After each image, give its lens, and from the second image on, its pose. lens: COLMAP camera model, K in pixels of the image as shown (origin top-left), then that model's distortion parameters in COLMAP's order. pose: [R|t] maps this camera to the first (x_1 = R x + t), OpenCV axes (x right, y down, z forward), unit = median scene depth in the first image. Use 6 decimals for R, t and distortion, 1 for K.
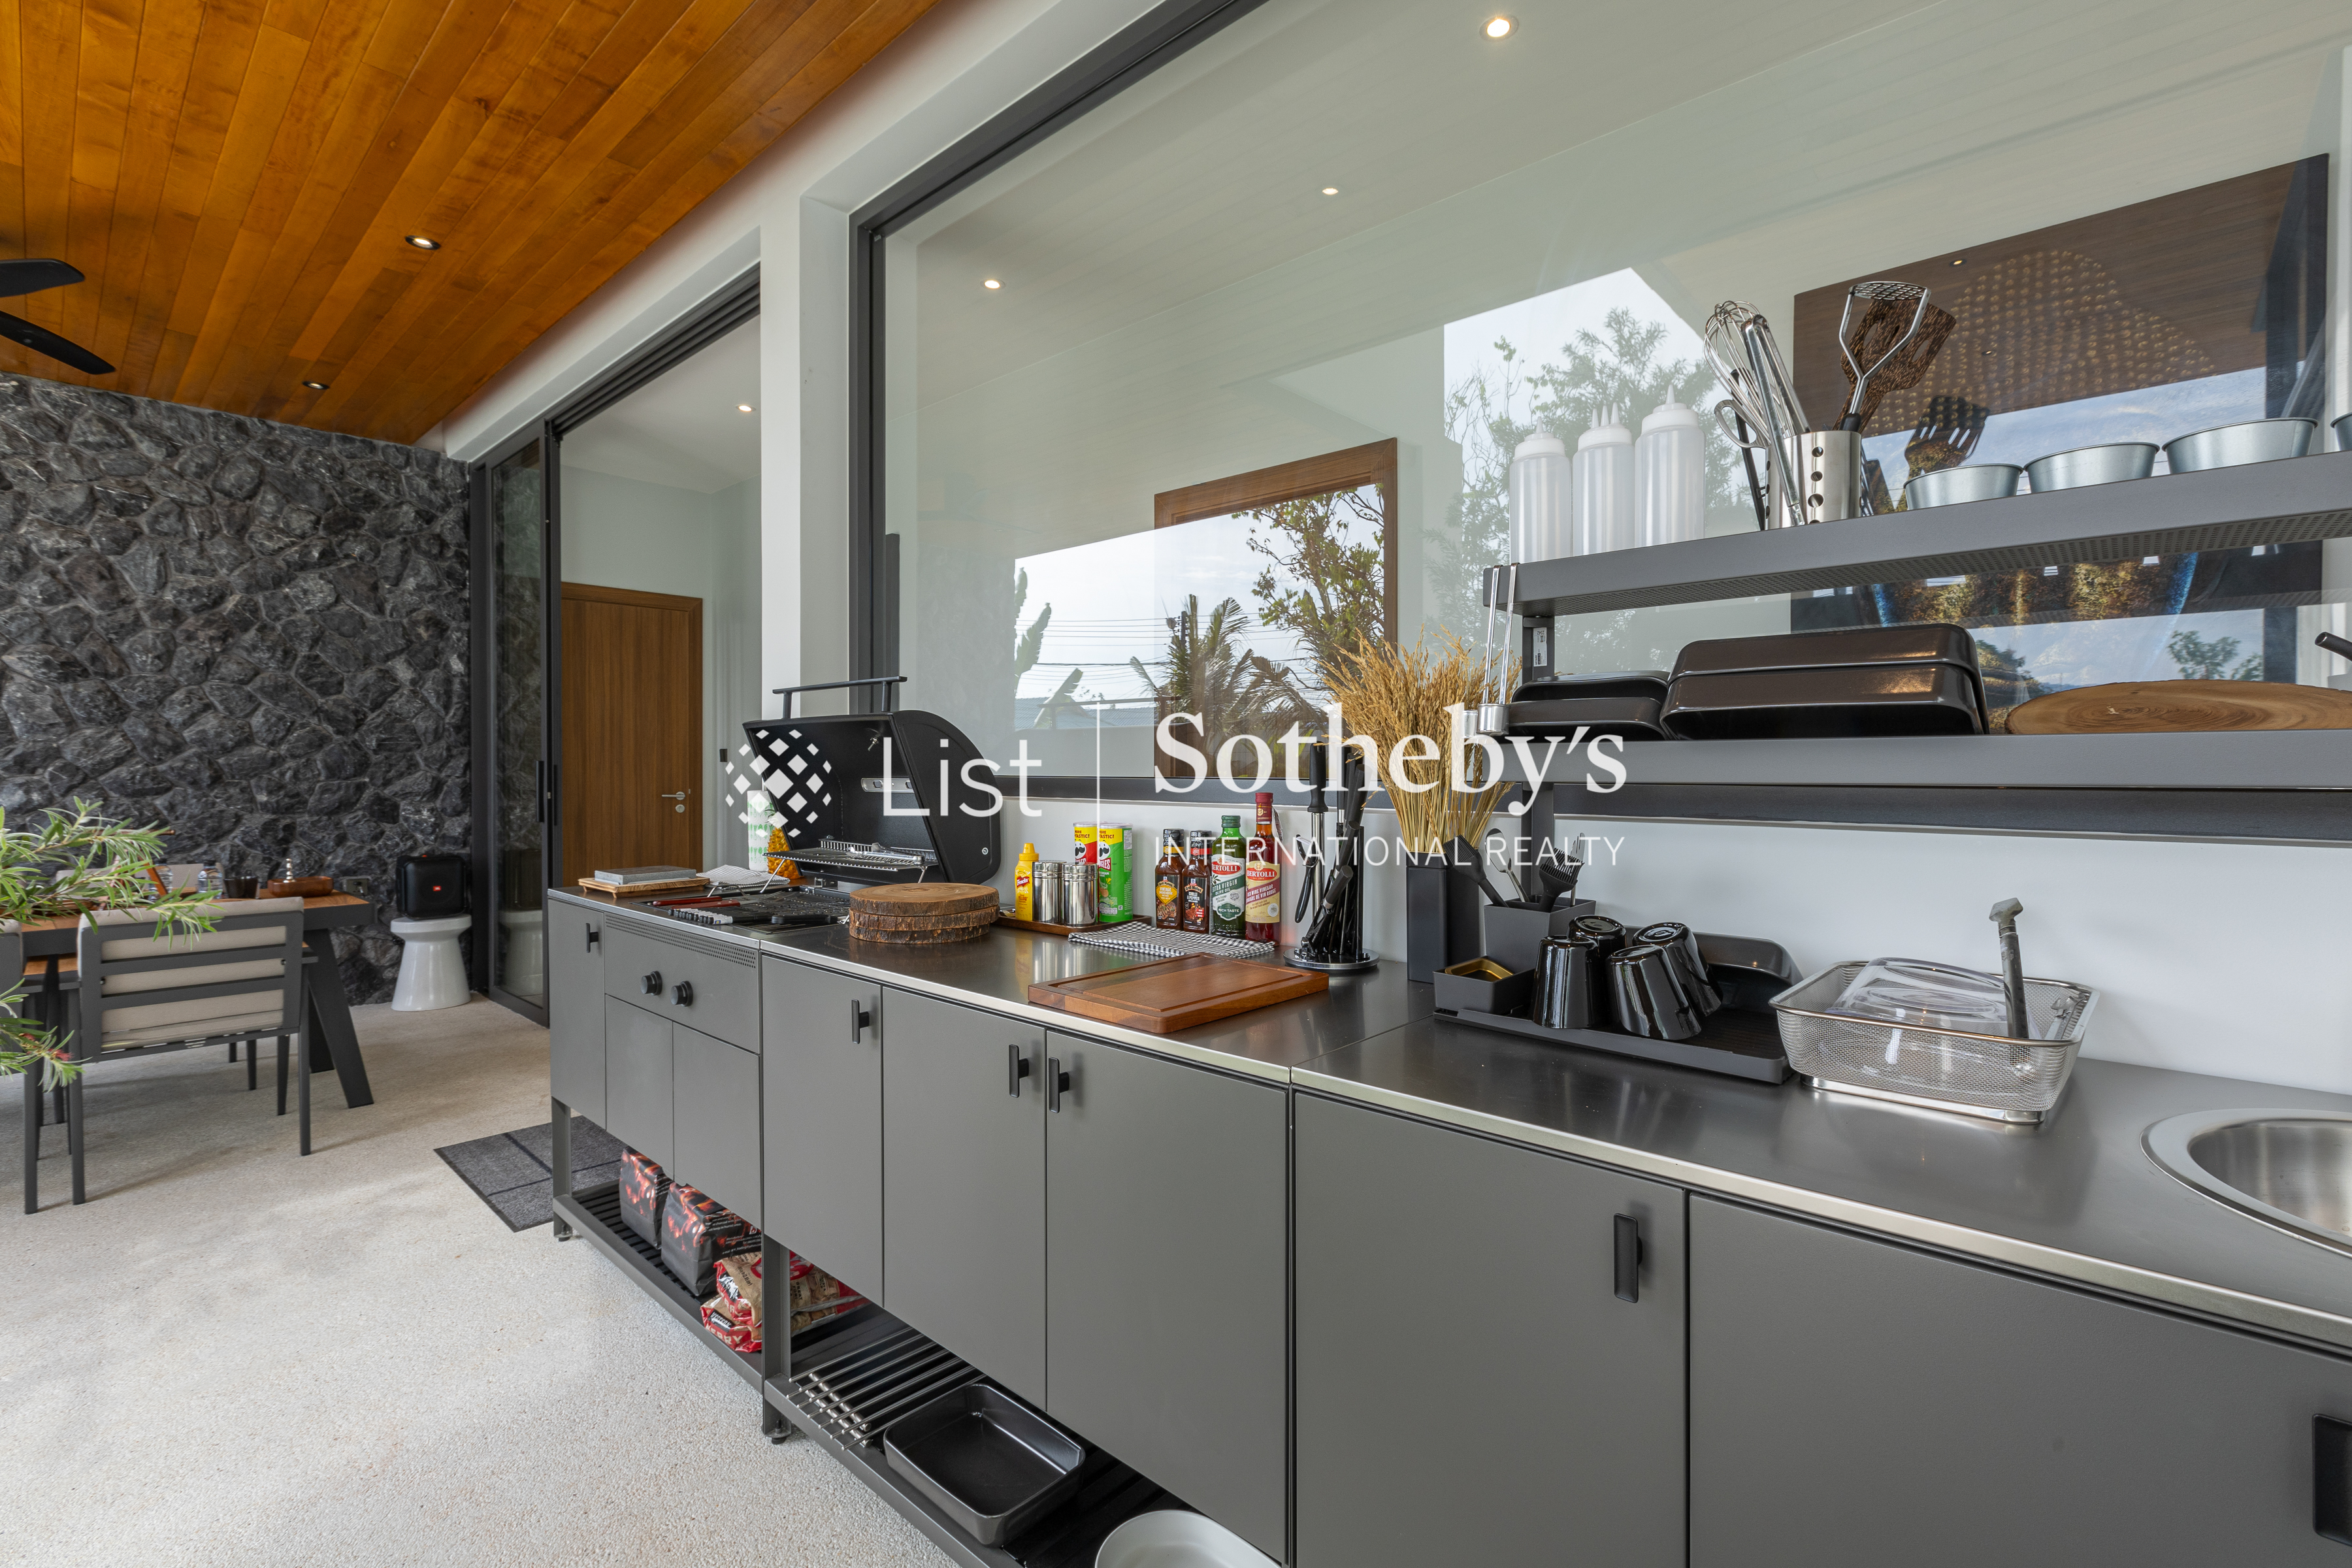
lens RADIAL K [[1051.1, 0, 1183.9], [0, 1051.1, 776.5], [0, 0, 1]] dist [0.010349, -0.003642]
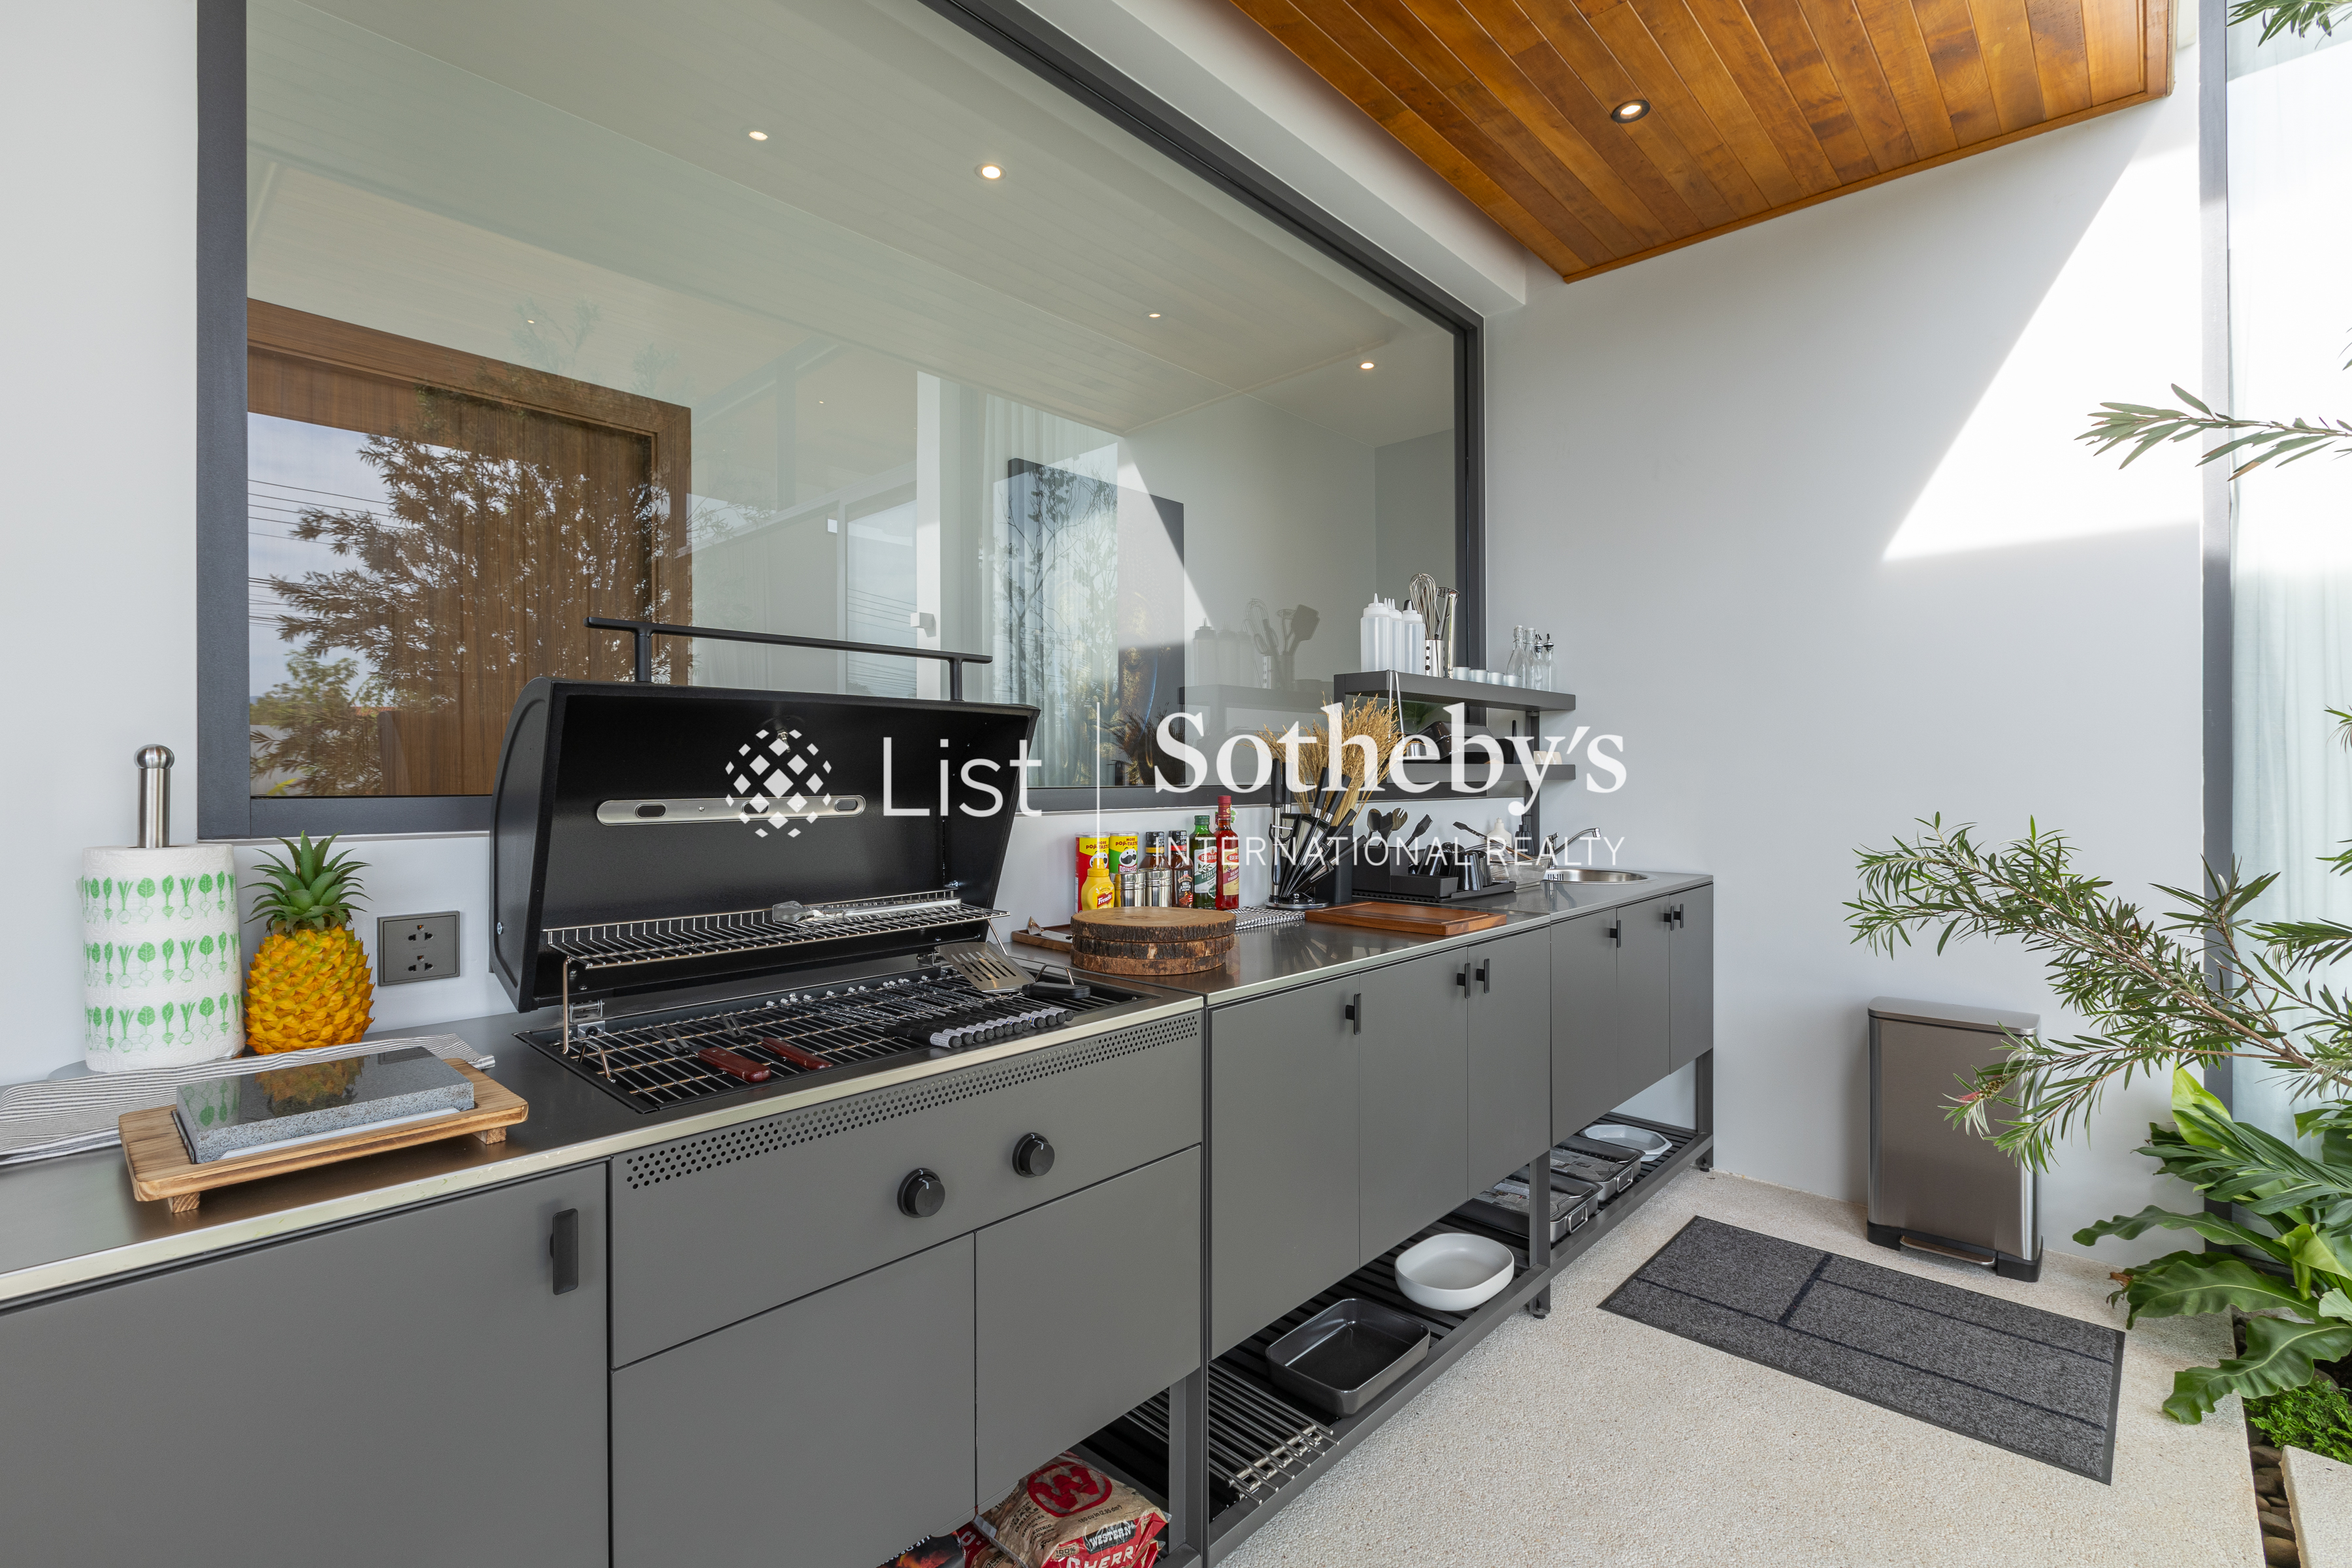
lens RADIAL K [[1051.1, 0, 1179.7], [0, 1051.1, 776.3], [0, 0, 1]] dist [0.010349, -0.003642]
pose [[-0.006075, -0.001750, 0.999980, -1.144779], [0.008187, 0.999965, 0.001800, -0.011837], [-0.999948, 0.008197, -0.006060, 0.974932]]
